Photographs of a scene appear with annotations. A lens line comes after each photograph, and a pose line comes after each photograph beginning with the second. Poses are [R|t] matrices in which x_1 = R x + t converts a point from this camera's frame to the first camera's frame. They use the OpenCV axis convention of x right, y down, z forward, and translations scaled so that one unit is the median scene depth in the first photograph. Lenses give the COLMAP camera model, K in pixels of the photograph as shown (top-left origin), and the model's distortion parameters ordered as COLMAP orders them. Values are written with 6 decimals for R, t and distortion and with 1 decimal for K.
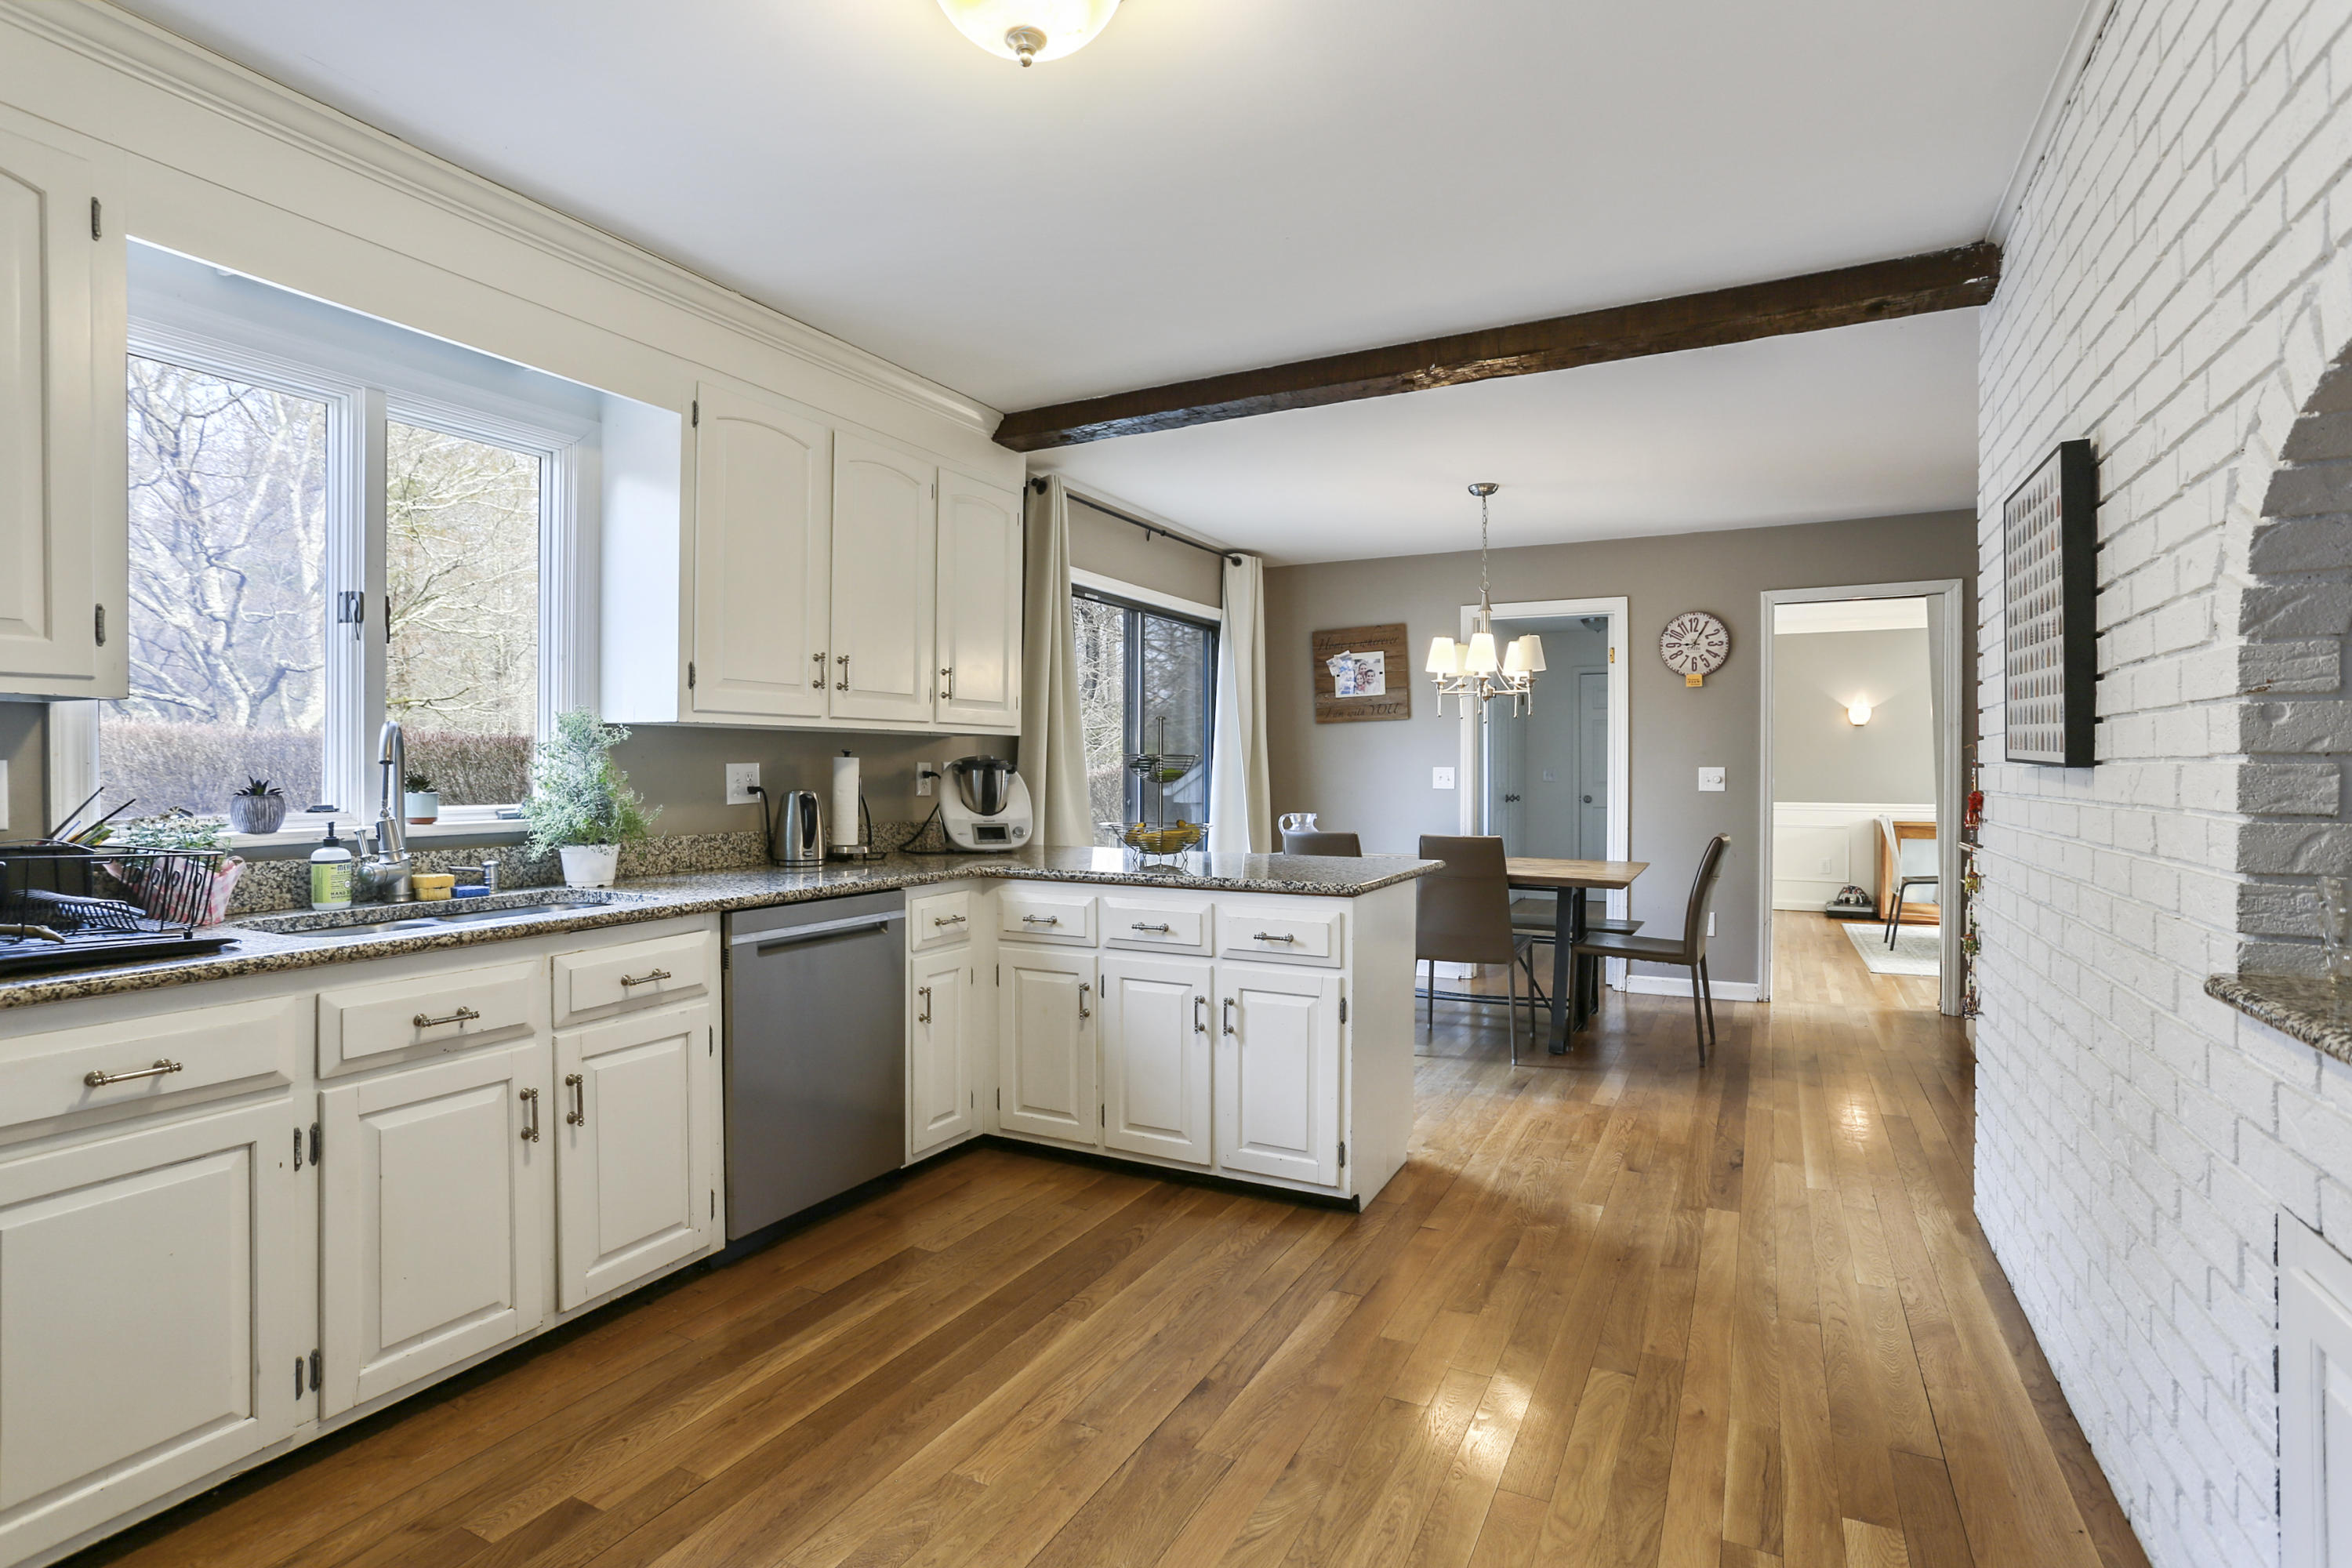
lens RADIAL K [[1146.1, 0, 1166.5], [0, 1146.1, 778.5], [0, 0, 1]] dist [-0.043661, 0.017871]
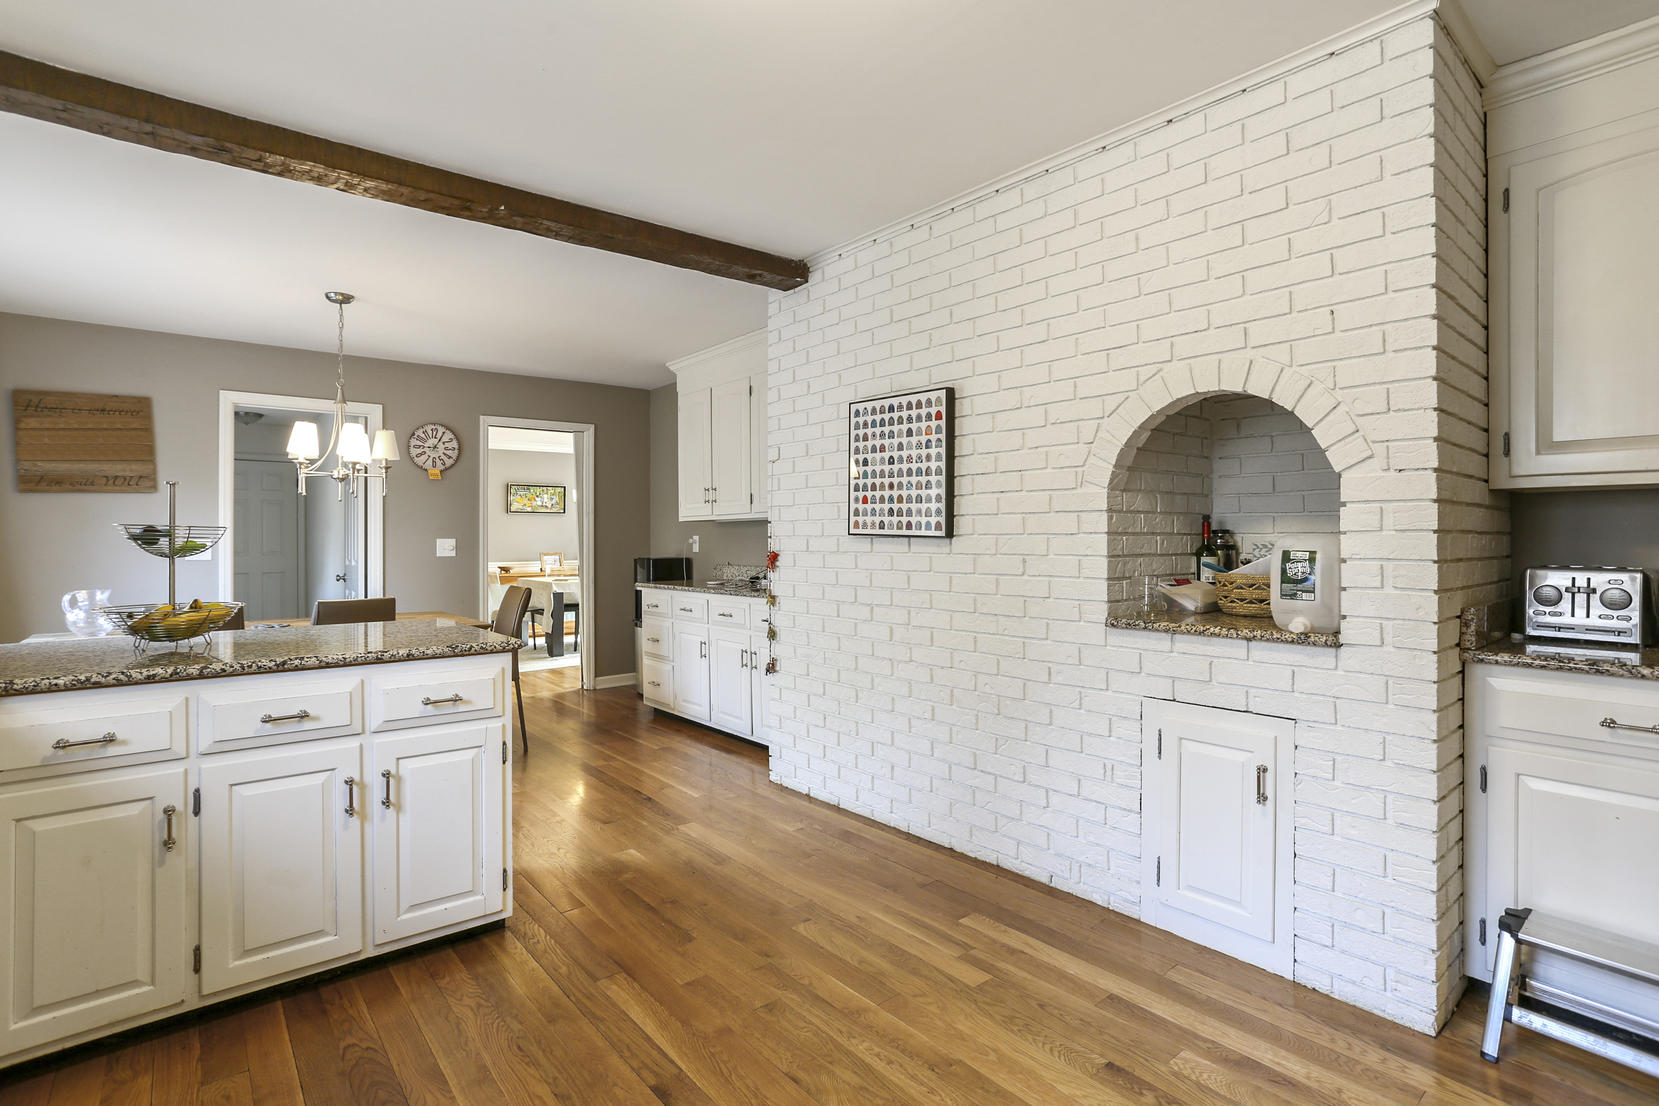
lens RADIAL K [[808.4, 0, 843.5], [0, 808.4, 533.9], [0, 0, 1]] dist [-0.043661, 0.017871]
pose [[0.378793, 0.004397, 0.925471, -0.298879], [0.011422, 0.999890, -0.009425, -0.002102], [-0.925411, 0.014141, 0.378701, 0.251970]]
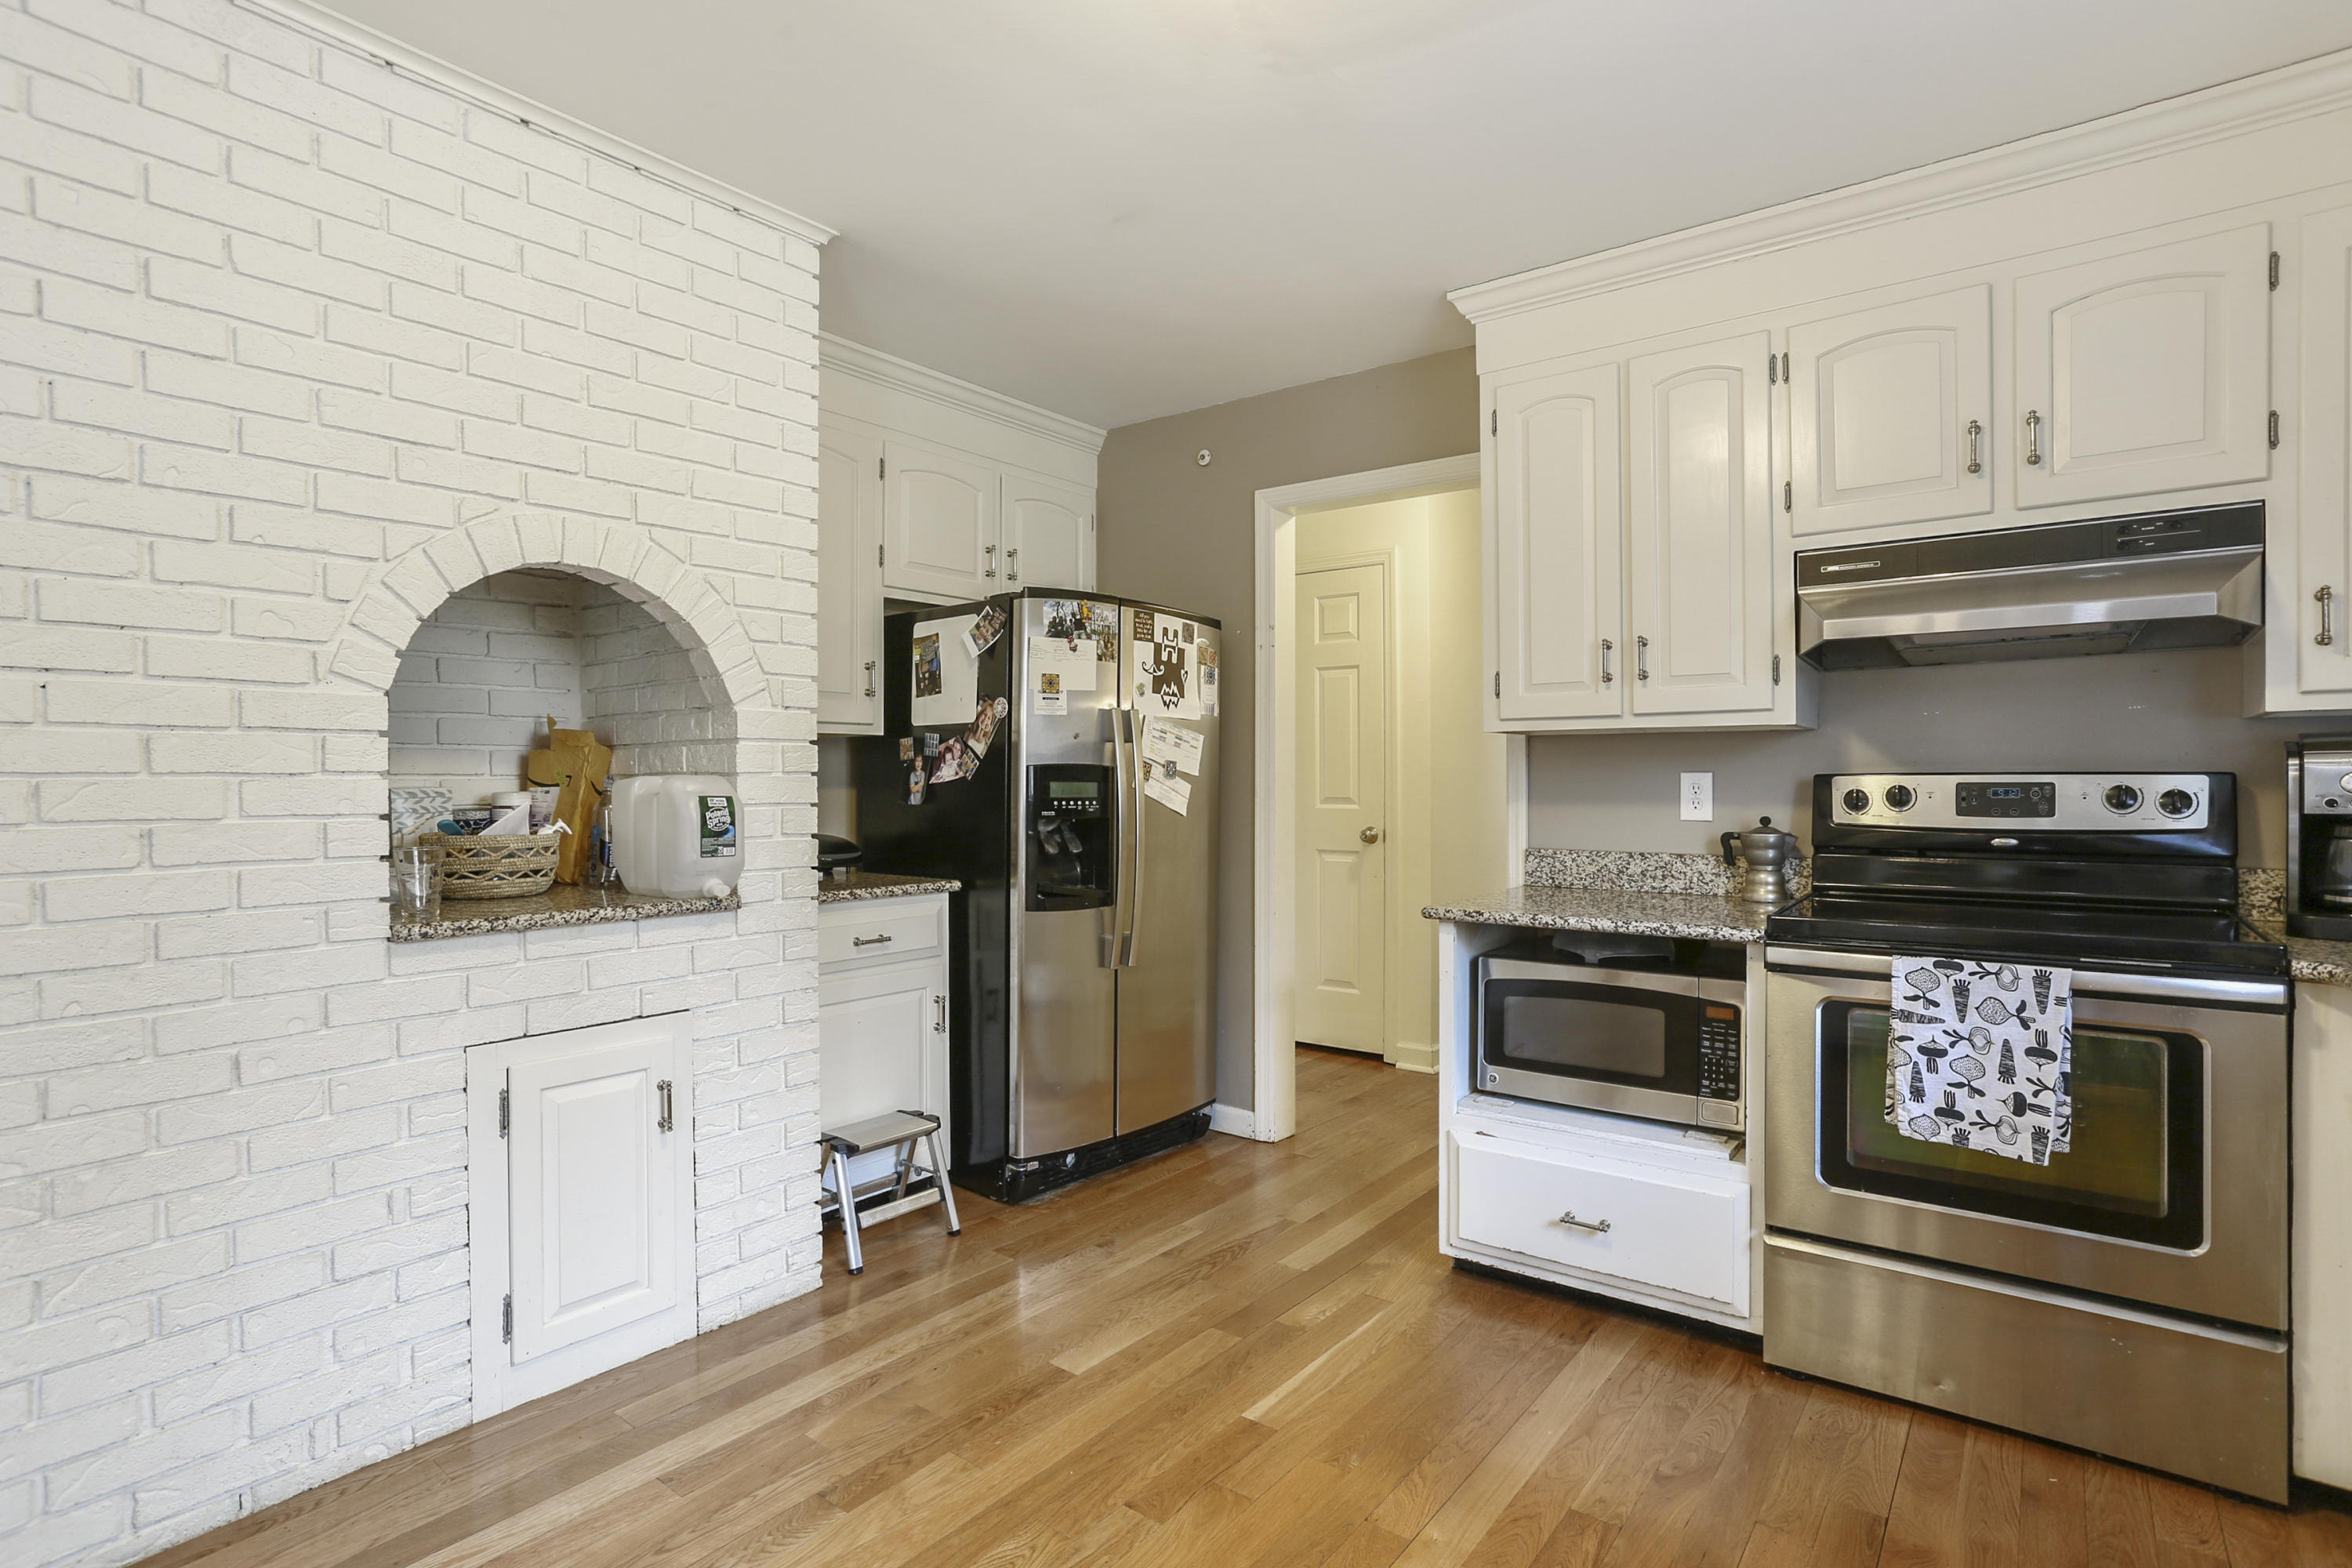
lens RADIAL K [[1146.1, 0, 1170.5], [0, 1146.1, 787.8], [0, 0, 1]] dist [-0.043661, 0.017871]
pose [[-0.984129, 0.003372, 0.177422, -0.084770], [0.006685, 0.999814, 0.018080, -0.005806], [-0.177328, 0.018979, -0.983969, 0.656174]]
